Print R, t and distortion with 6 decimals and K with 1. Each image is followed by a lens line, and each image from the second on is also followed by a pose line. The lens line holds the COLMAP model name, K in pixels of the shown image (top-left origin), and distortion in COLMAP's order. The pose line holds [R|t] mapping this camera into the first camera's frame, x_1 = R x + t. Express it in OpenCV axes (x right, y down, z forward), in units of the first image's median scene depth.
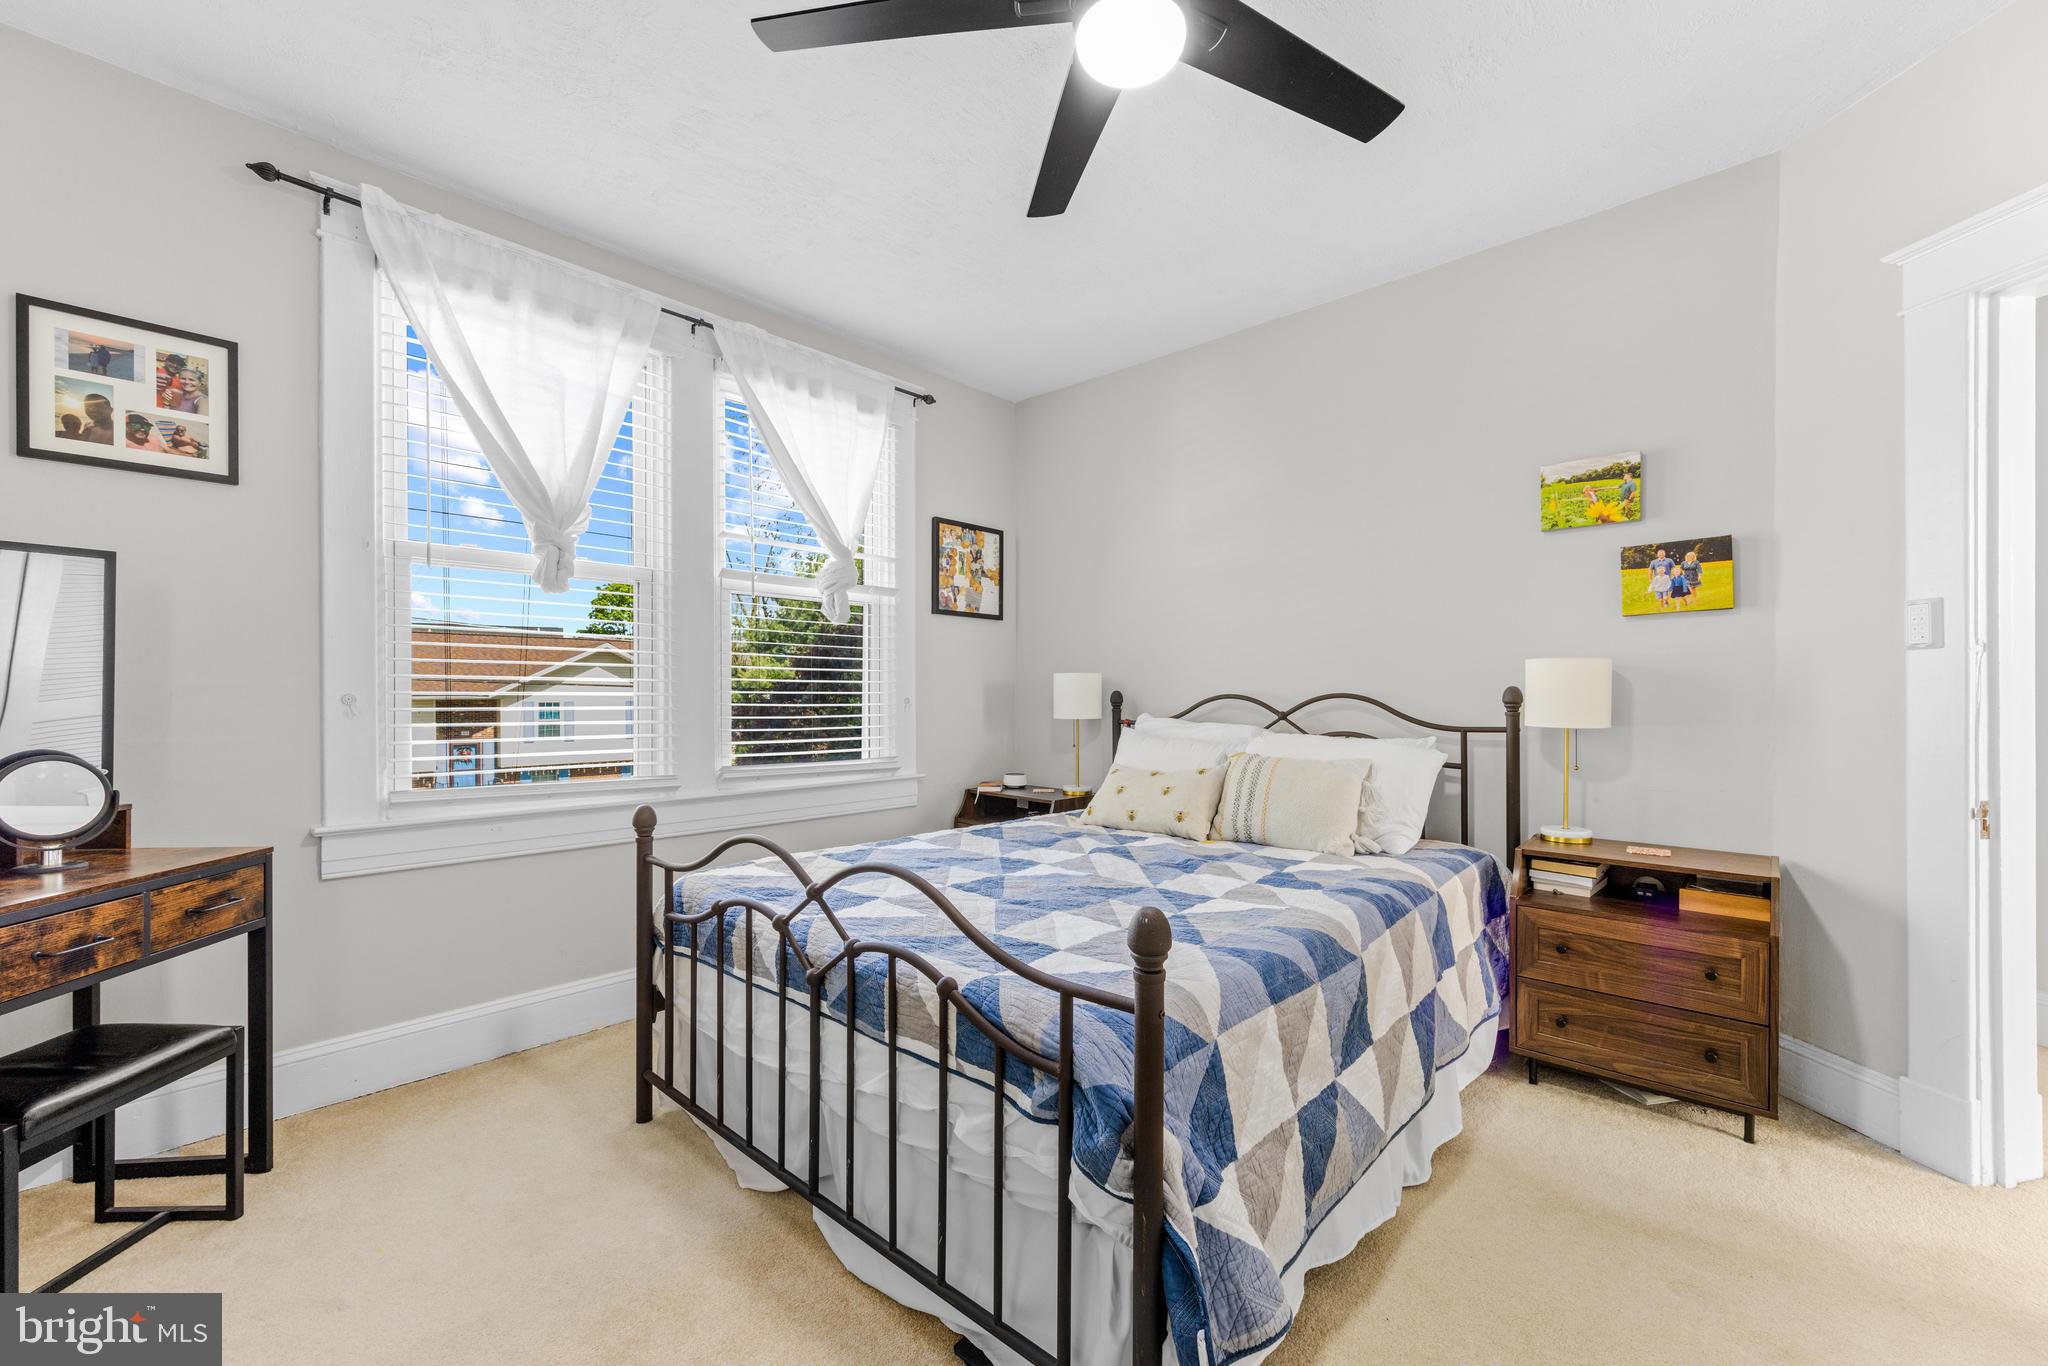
lens RADIAL K [[827.0, 0, 1024.1], [0, 827.0, 693.6], [0, 0, 1]] dist [-0.004274, -0.000319]
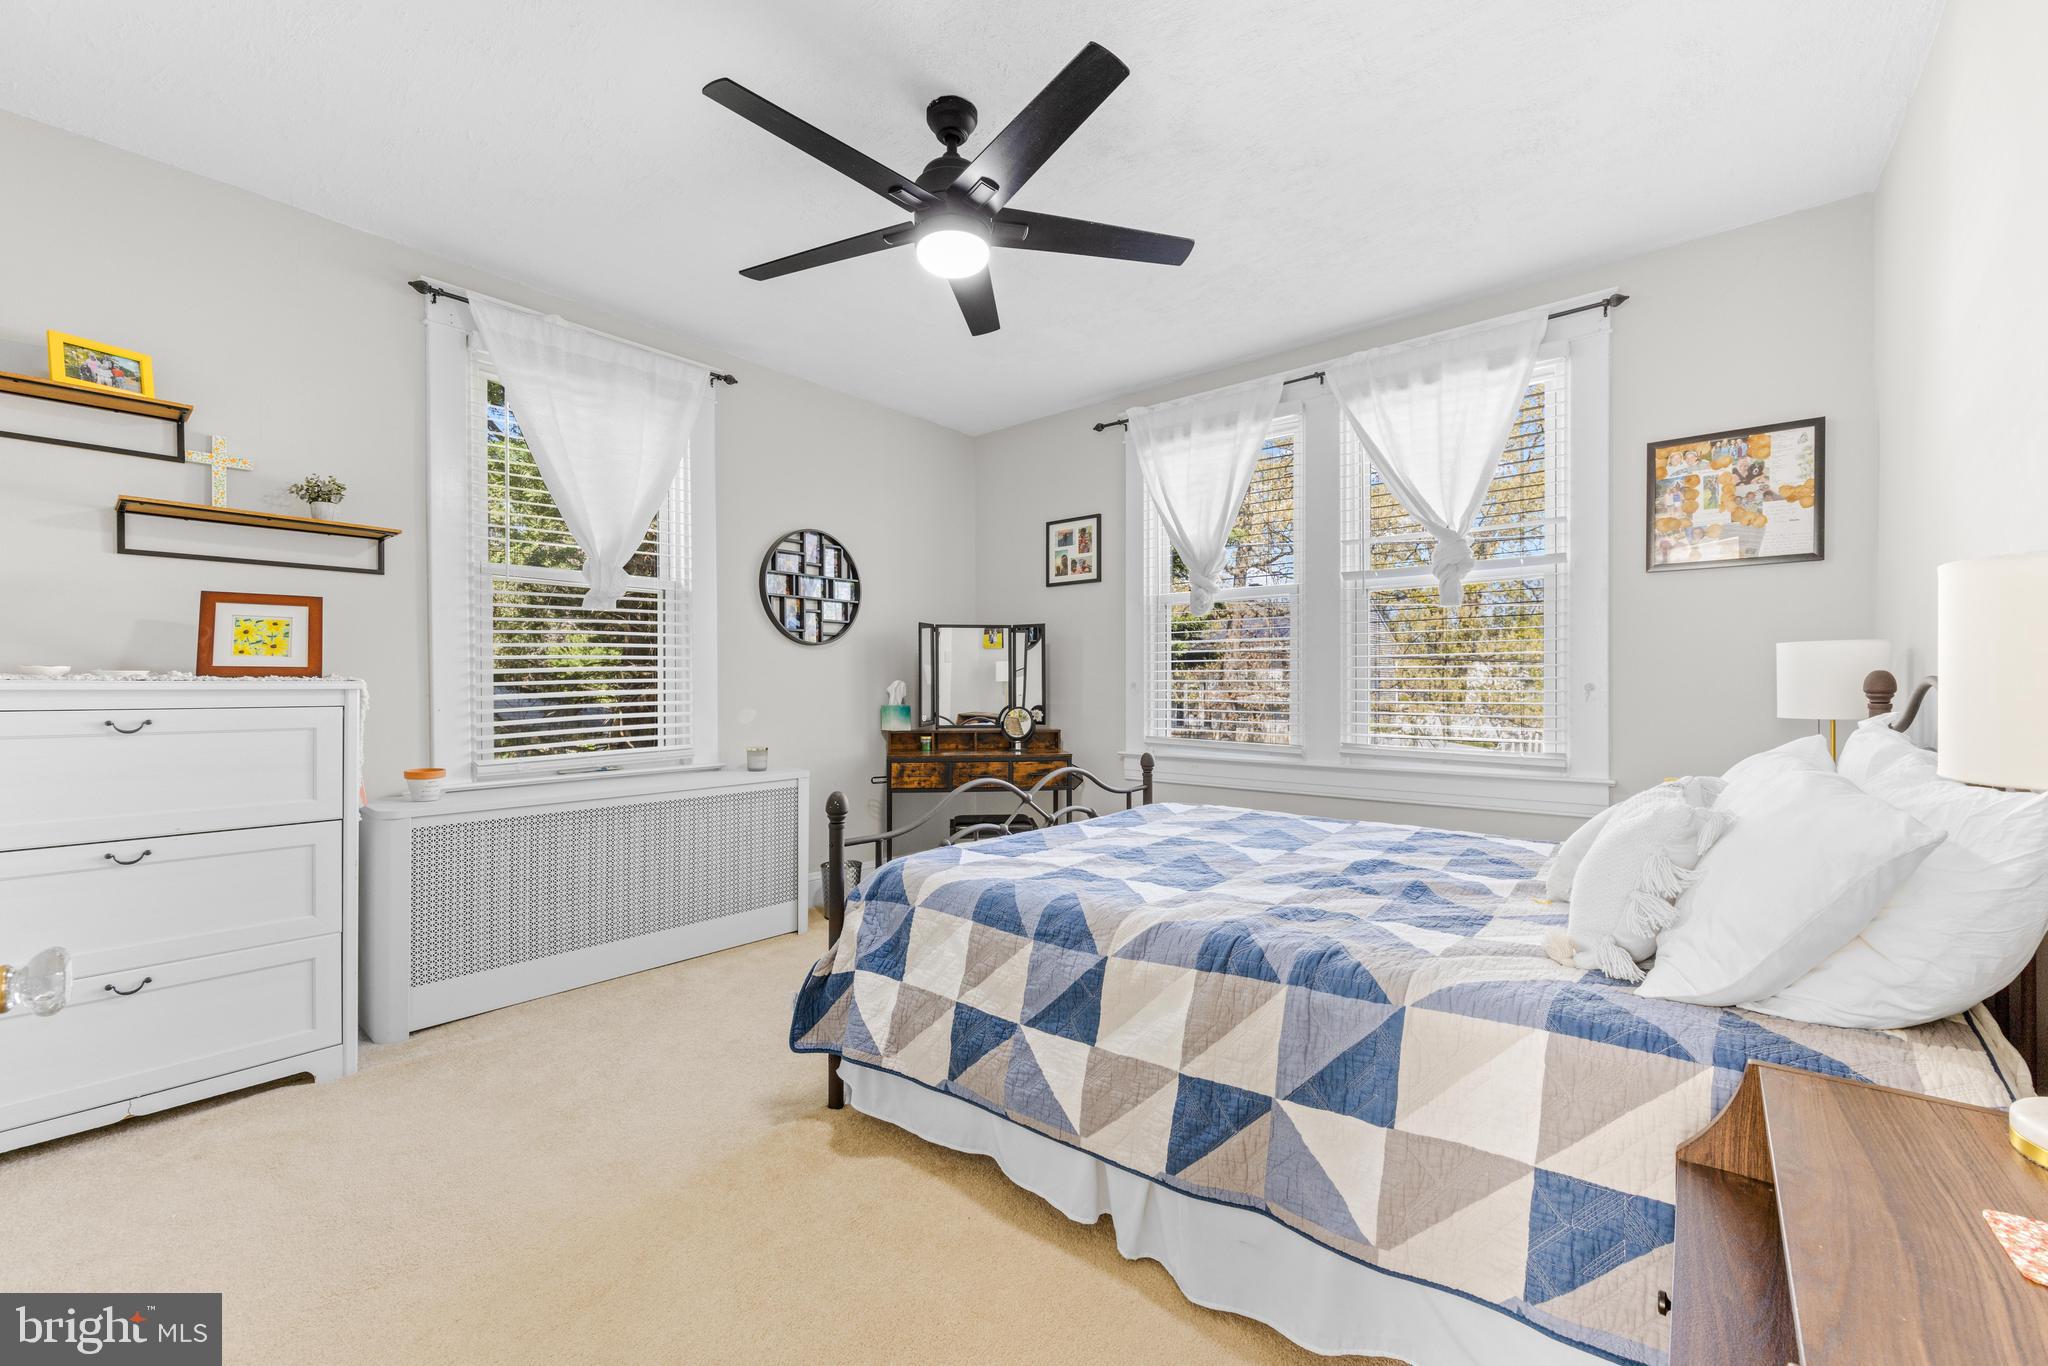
lens RADIAL K [[827.0, 0, 1025.1], [0, 827.0, 680.0], [0, 0, 1]] dist [-0.004274, -0.000319]
pose [[0.040373, -0.006553, -0.999163, 1.147680], [0.004494, 0.999970, -0.006377, 0.007480], [0.999175, -0.004233, 0.040401, 0.741438]]
